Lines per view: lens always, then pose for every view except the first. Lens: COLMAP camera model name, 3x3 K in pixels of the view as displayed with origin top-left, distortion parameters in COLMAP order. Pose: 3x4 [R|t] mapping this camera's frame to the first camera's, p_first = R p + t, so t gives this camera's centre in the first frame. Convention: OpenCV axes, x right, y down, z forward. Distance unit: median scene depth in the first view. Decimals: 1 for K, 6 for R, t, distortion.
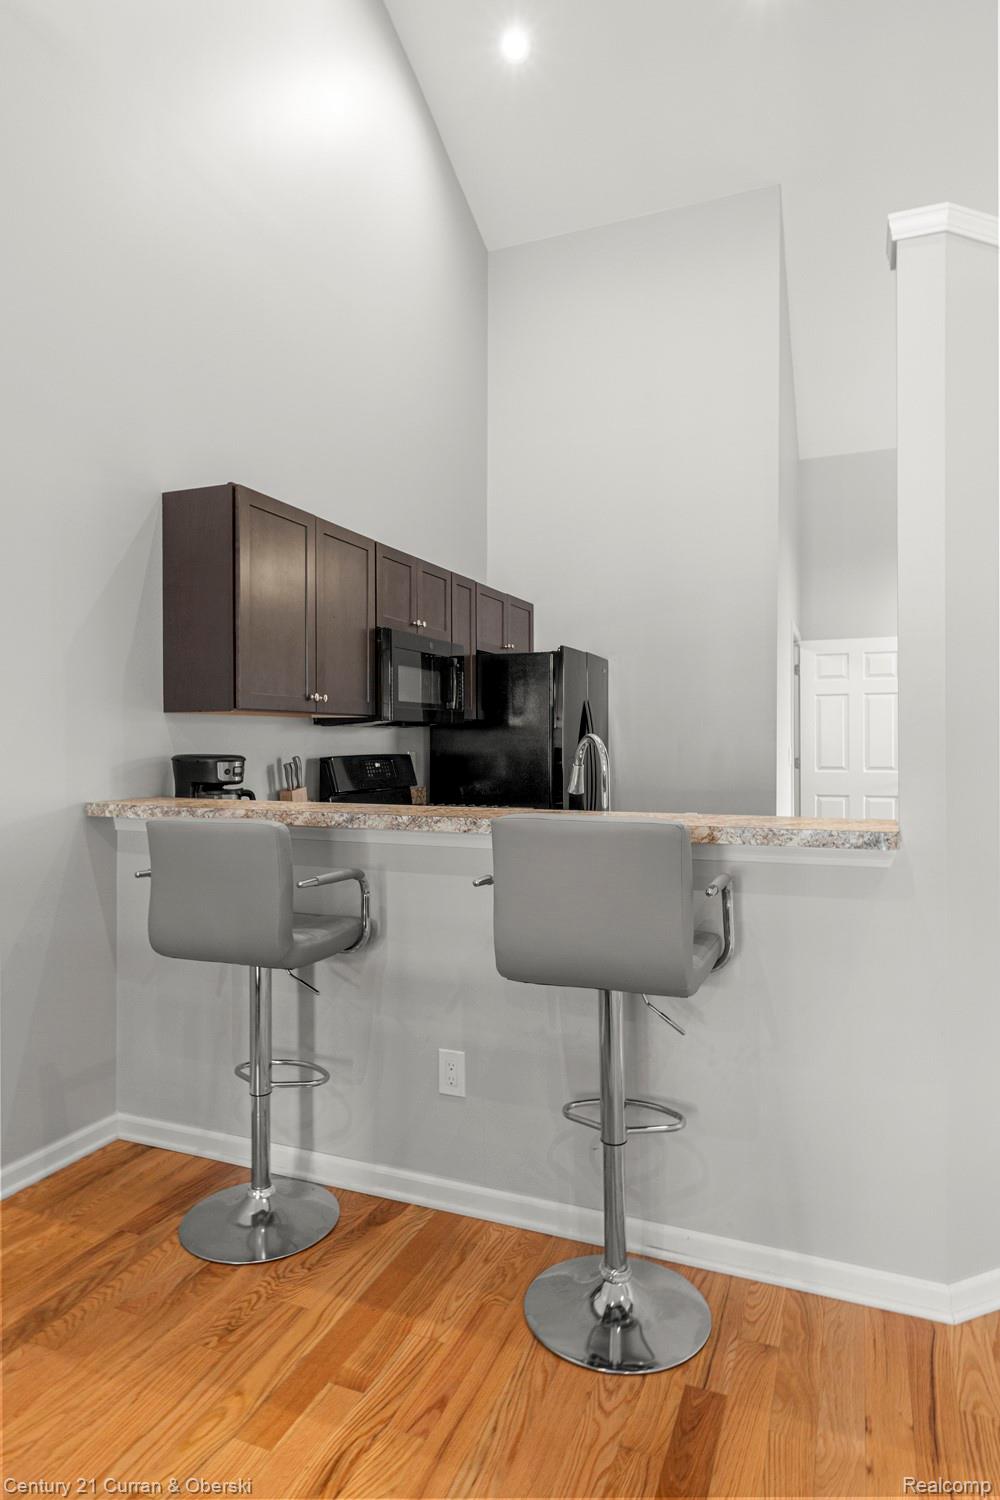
lens RADIAL K [[866.7, 0, 501.0], [0, 866.7, 748.2], [0, 0, 1]] dist [0.002534, -0.000505]
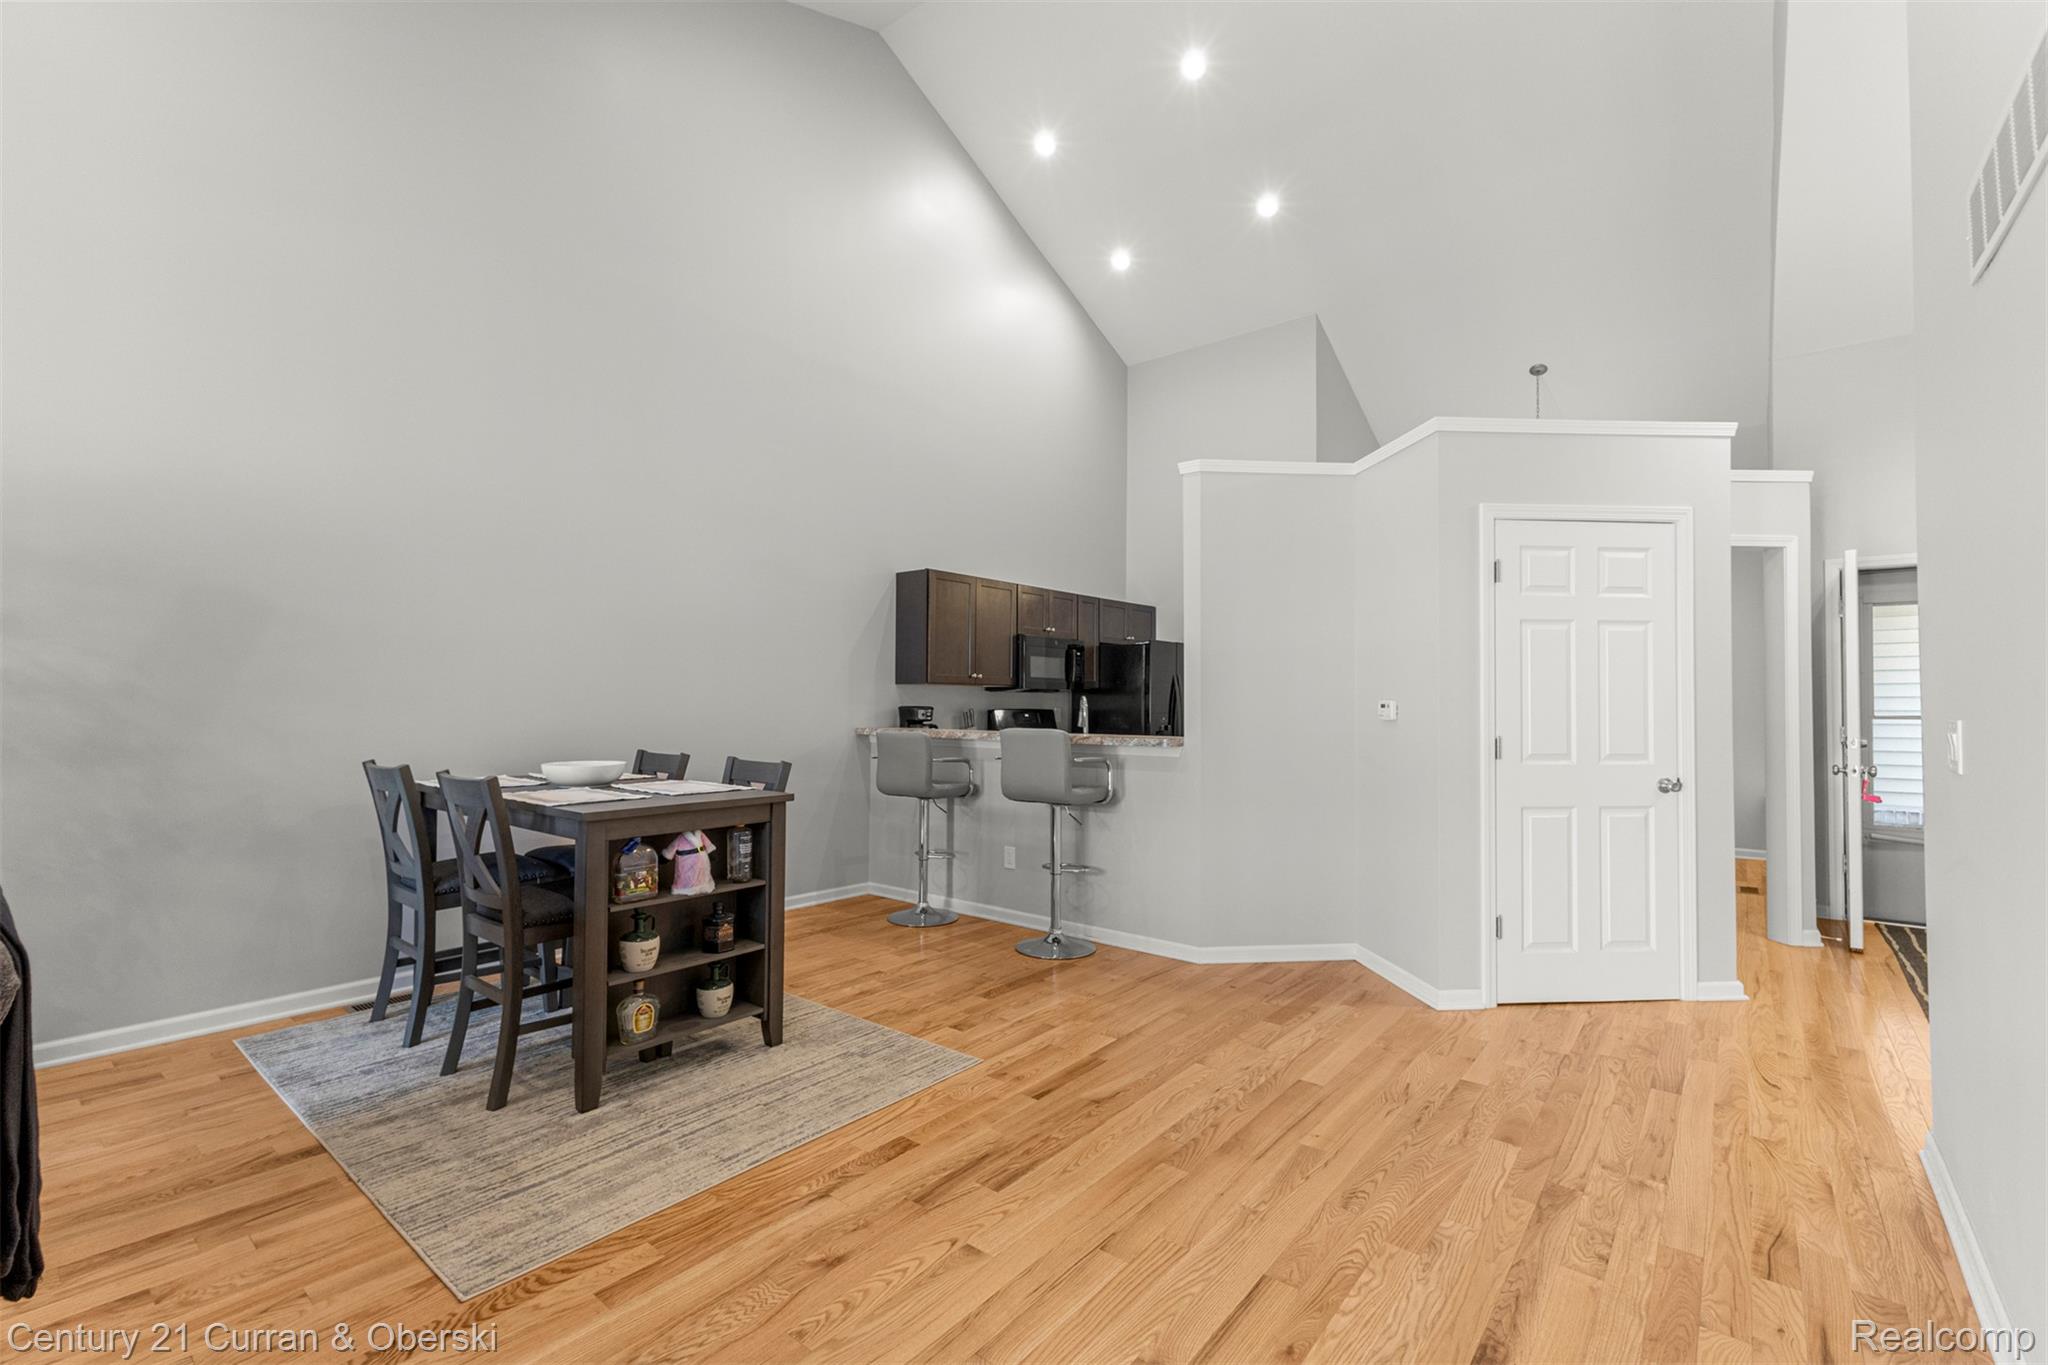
lens RADIAL K [[875.2, 0, 1025.4], [0, 875.2, 686.9], [0, 0, 1]] dist [0.000125, 0.000043]
pose [[0.957230, 0.005199, -0.289280, 0.351235], [-0.014967, 0.999390, -0.031565, 0.017920], [0.288939, 0.034544, 0.956724, -0.607970]]
